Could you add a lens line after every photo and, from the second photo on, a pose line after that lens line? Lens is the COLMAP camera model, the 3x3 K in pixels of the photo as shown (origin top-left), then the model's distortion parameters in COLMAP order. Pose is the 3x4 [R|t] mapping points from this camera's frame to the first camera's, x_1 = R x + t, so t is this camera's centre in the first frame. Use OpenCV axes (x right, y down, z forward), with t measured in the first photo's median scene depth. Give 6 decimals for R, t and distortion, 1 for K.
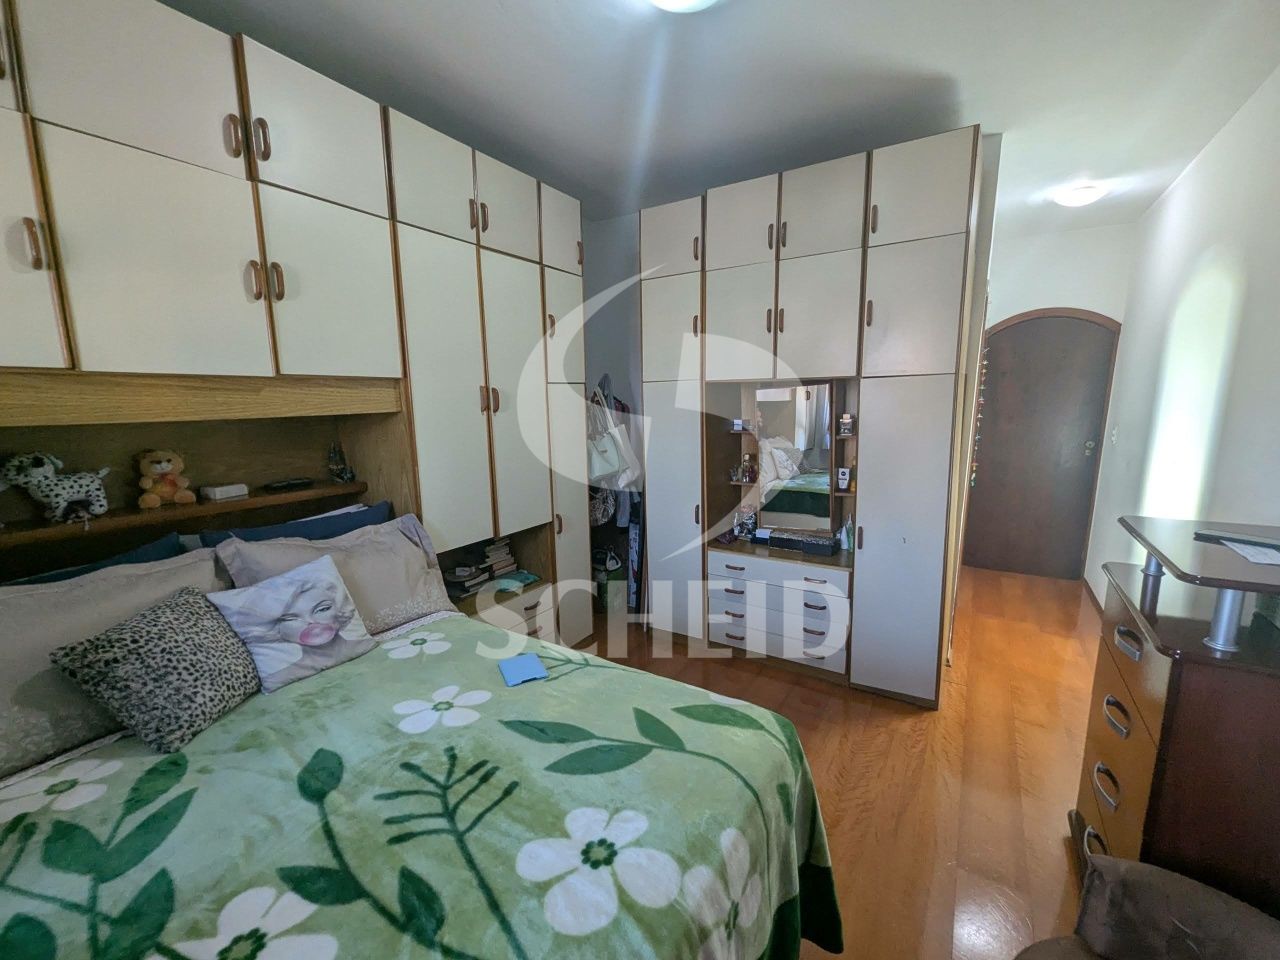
lens RADIAL K [[541.3, 0, 642.5], [0, 541.3, 484.7], [0, 0, 1]] dist [0.002942, -0.000535]
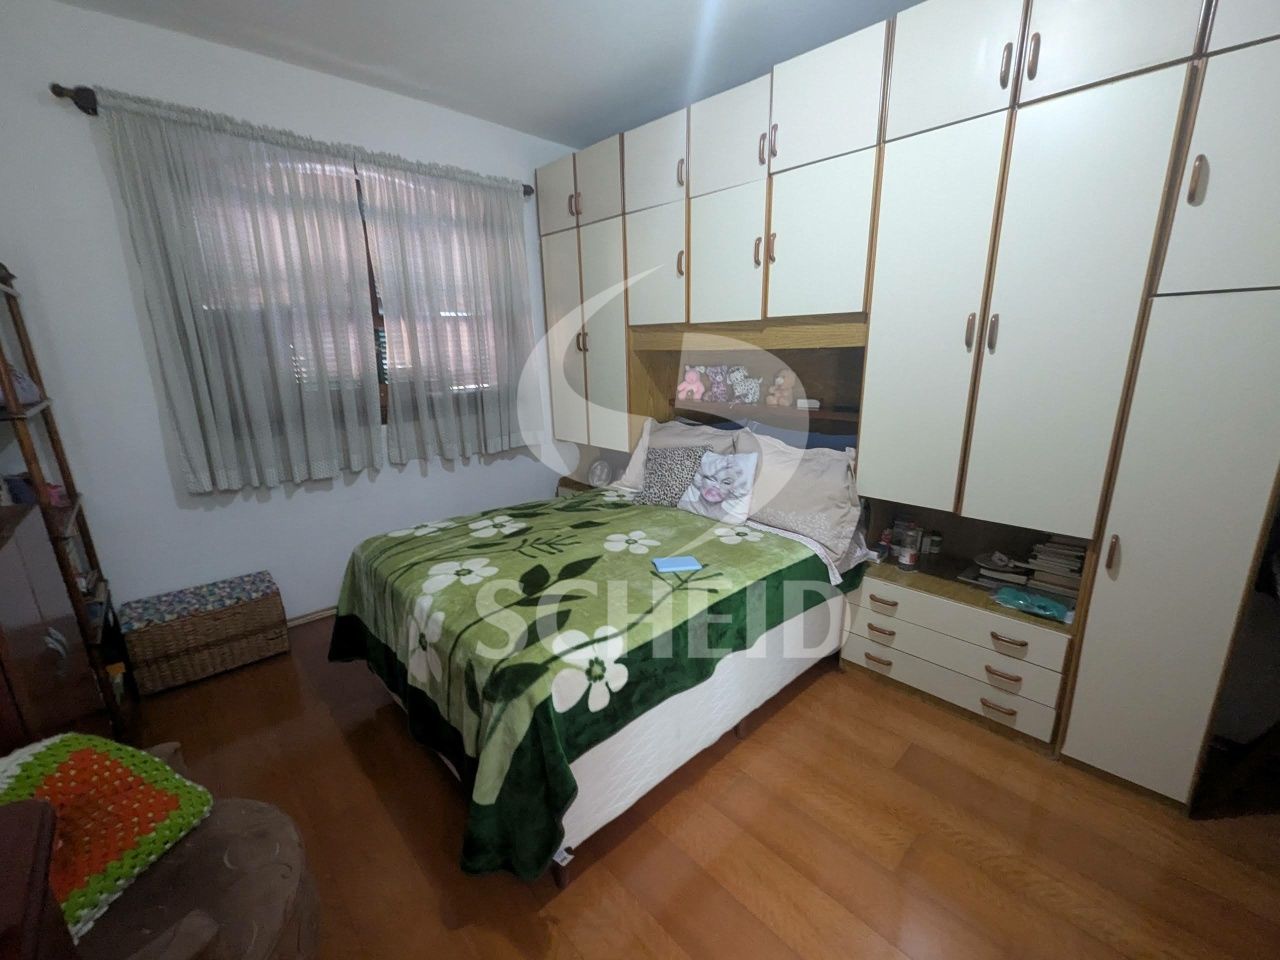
lens RADIAL K [[541.3, 0, 642.5], [0, 541.3, 484.7], [0, 0, 1]] dist [0.002942, -0.000535]
pose [[-0.262533, 0.243311, -0.933743, 0.879293], [-0.136988, 0.948487, 0.285669, -0.160922], [0.955150, 0.202909, -0.215678, 1.152016]]
